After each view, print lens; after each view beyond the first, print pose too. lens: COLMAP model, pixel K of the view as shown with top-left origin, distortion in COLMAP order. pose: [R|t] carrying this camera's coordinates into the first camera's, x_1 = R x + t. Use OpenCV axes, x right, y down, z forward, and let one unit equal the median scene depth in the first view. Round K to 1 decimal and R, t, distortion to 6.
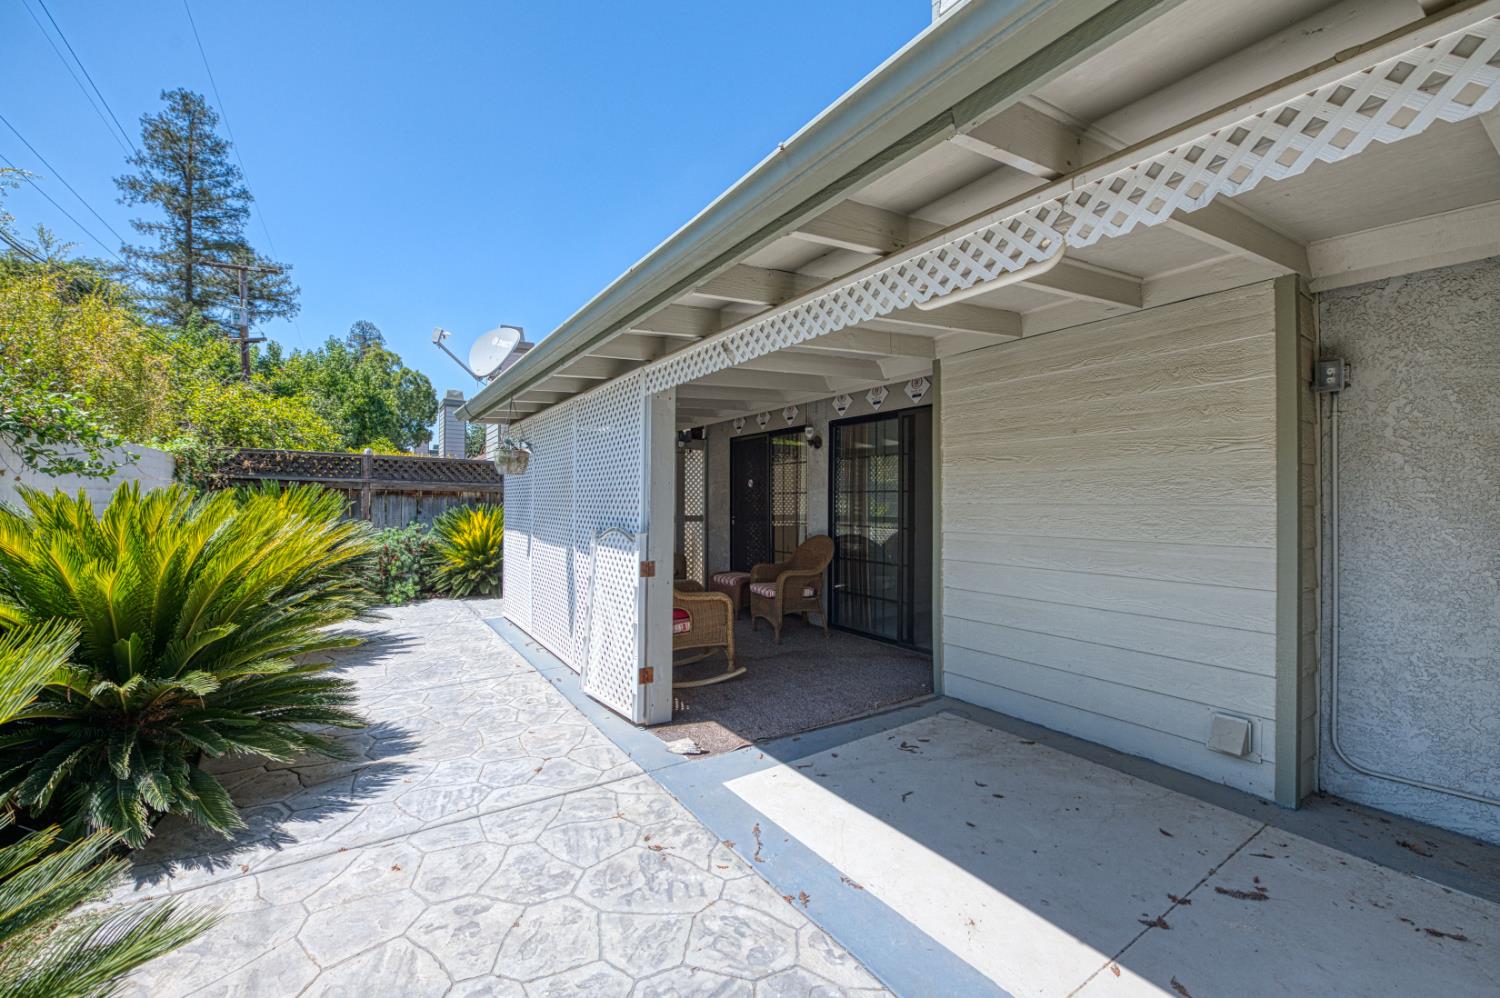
lens RADIAL K [[597.0, 0, 764.5], [0, 597.0, 493.9], [0, 0, 1]] dist [-0.012169, -0.000154]
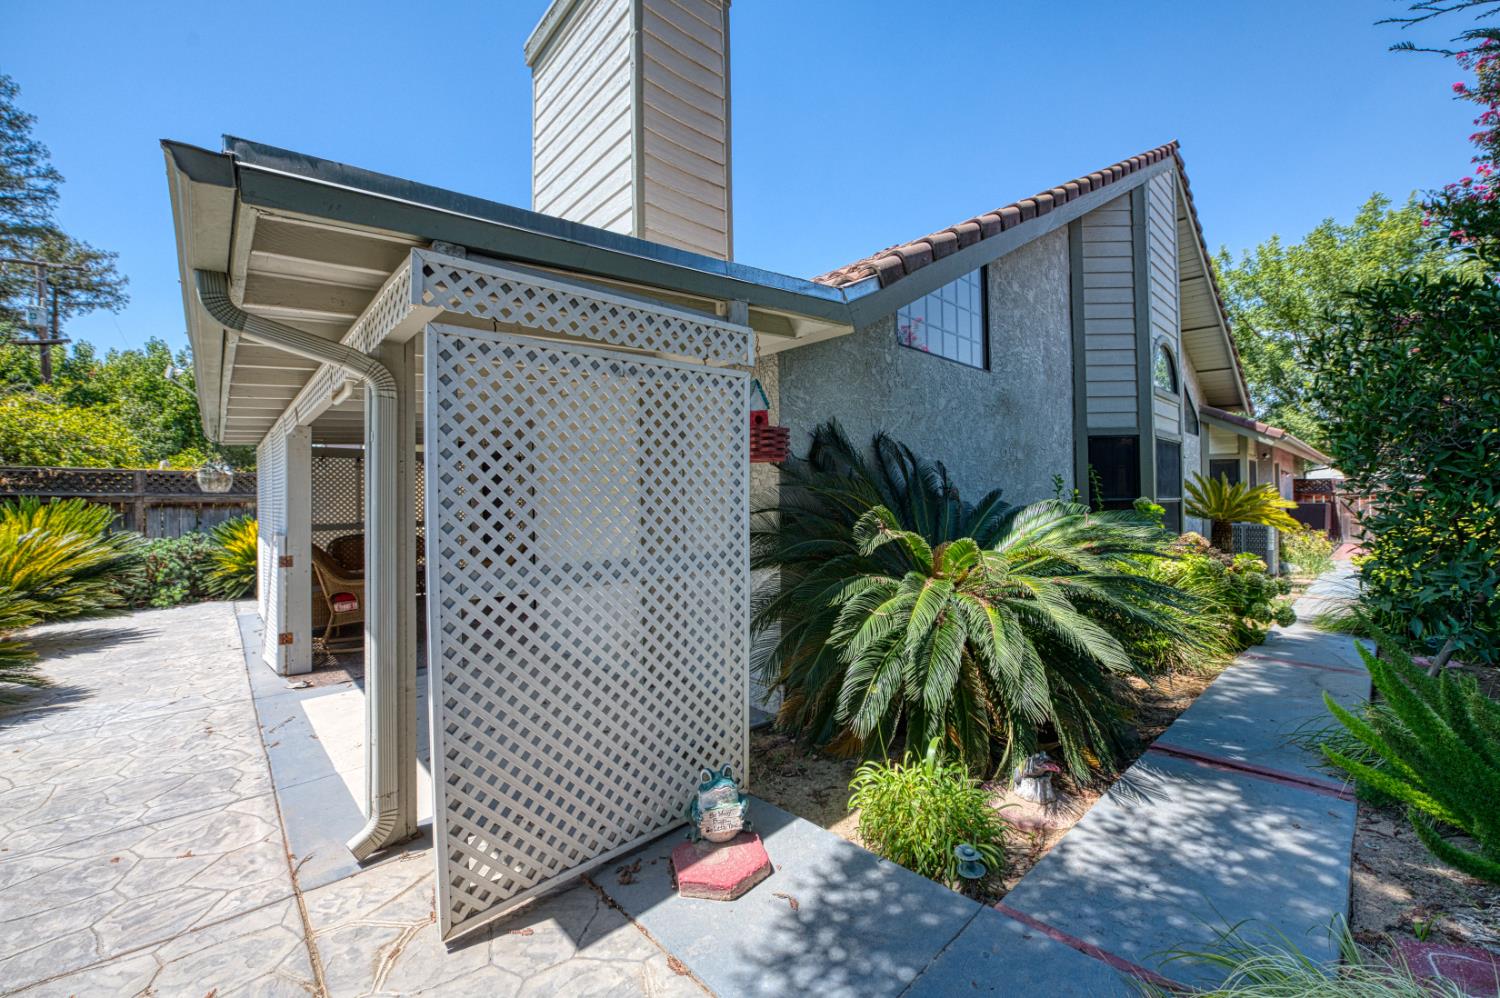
lens RADIAL K [[597.0, 0, 764.5], [0, 597.0, 493.9], [0, 0, 1]] dist [-0.012169, -0.000154]
pose [[0.989292, -0.018682, 0.144752, 0.202694], [0.018515, 0.999825, 0.002501, -0.003685], [-0.144774, 0.000206, 0.989465, -0.147369]]
